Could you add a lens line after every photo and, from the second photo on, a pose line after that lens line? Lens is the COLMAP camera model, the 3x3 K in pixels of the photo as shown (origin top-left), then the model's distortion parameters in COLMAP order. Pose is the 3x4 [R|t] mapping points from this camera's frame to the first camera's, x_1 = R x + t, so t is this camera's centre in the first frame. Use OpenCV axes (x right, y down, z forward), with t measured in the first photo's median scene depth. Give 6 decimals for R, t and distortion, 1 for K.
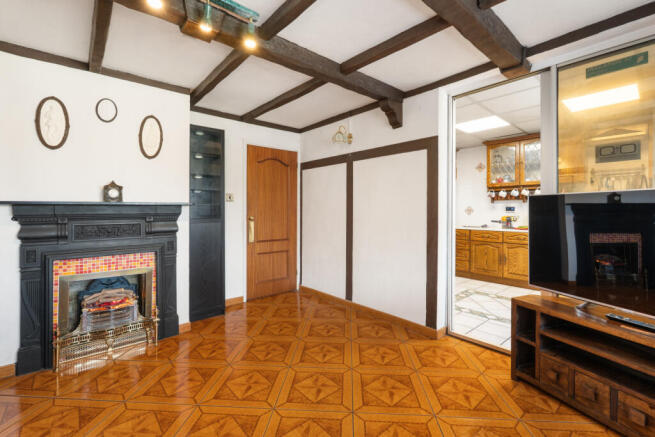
lens RADIAL K [[292.6, 0, 327.4], [0, 292.6, 213.5], [0, 0, 1]] dist [-0.001202, 0.000756]
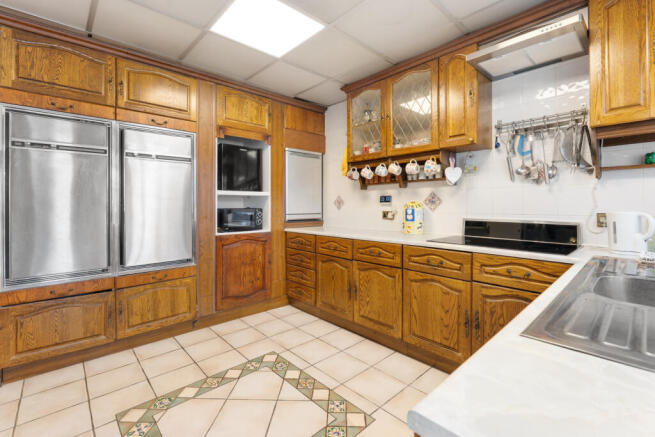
lens RADIAL K [[292.6, 0, 329.9], [0, 292.6, 203.8], [0, 0, 1]] dist [-0.001202, 0.000756]
pose [[0.999657, -0.001198, 0.026149, 0.516477], [0.001514, 0.999926, -0.012067, 0.000816], [-0.026133, 0.012102, 0.999585, 0.425214]]
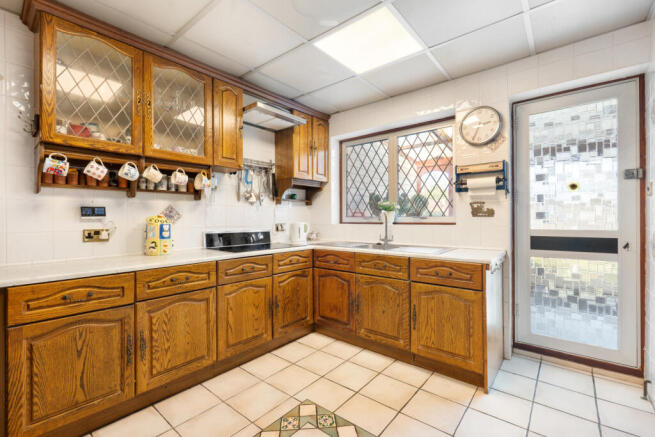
lens RADIAL K [[292.6, 0, 325.9], [0, 292.6, 218.8], [0, 0, 1]] dist [-0.001202, 0.000756]
pose [[-0.150708, 0.001788, 0.988577, 0.192032], [0.016405, 0.999865, 0.000693, -0.000927], [-0.988442, 0.016322, -0.150717, 0.778296]]
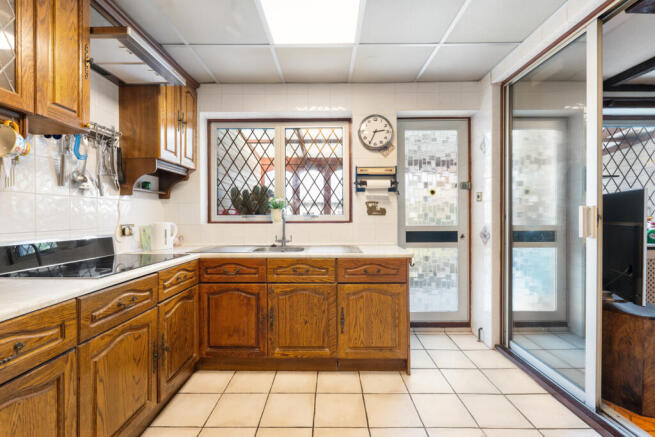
lens RADIAL K [[292.6, 0, 326.9], [0, 292.6, 216.3], [0, 0, 1]] dist [-0.001202, 0.000756]
pose [[-0.744233, 0.004578, 0.667904, 0.347051], [0.013331, 0.999879, 0.008002, -0.003288], [-0.667787, 0.014859, -0.744204, 0.910380]]
